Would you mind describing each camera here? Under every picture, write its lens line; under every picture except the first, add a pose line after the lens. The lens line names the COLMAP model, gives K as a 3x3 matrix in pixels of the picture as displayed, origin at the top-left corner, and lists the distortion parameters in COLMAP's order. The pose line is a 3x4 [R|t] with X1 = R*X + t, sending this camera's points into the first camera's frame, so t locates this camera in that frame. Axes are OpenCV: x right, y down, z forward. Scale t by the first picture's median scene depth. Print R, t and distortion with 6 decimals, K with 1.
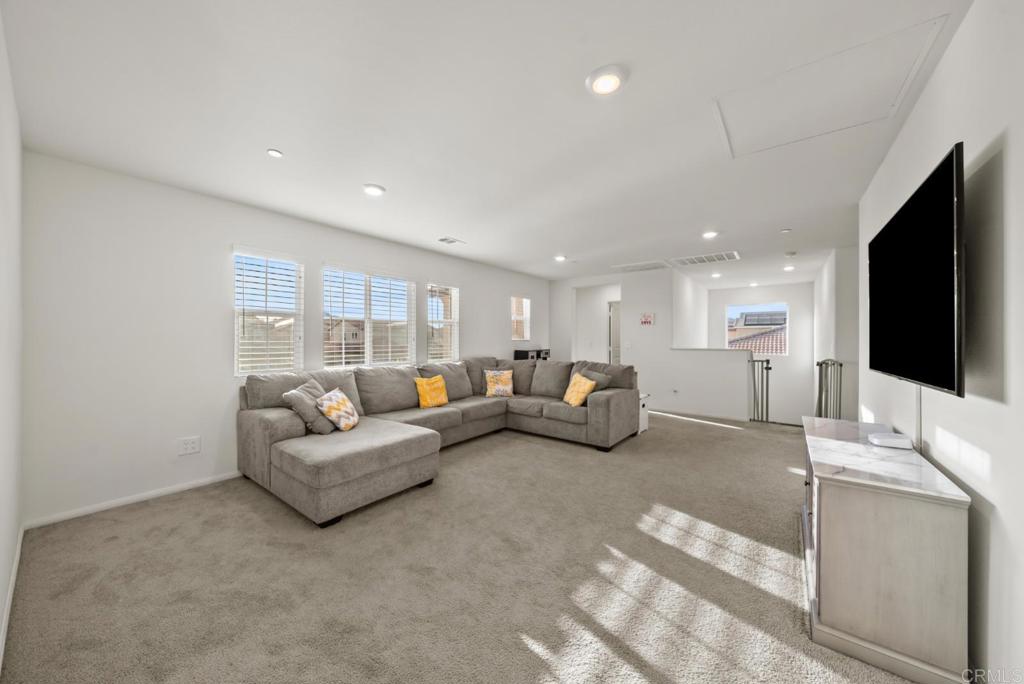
lens RADIAL K [[355.0, 0, 501.7], [0, 355.0, 339.7], [0, 0, 1]] dist [-0.000923, -0.000061]
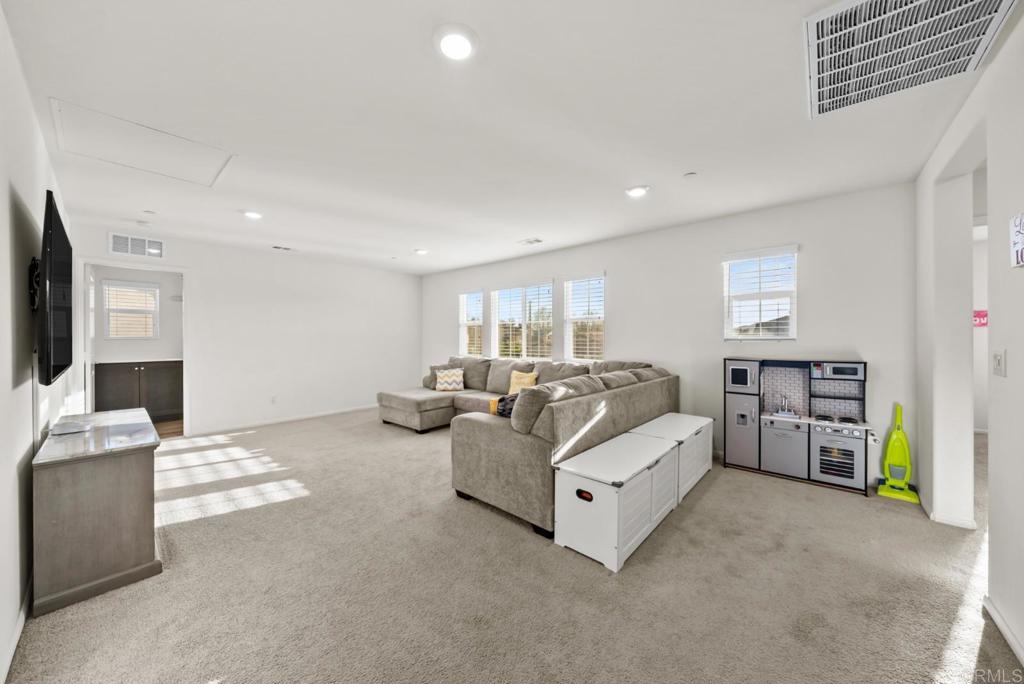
lens RADIAL K [[356.6, 0, 512.0], [0, 356.6, 342.0], [0, 0, 1]] dist [-0.001158, -0.000096]
pose [[-0.054961, 0.017541, -0.998334, 1.682375], [0.007785, 0.999823, 0.017139, -0.017047], [0.998458, -0.006830, -0.055088, 1.909057]]
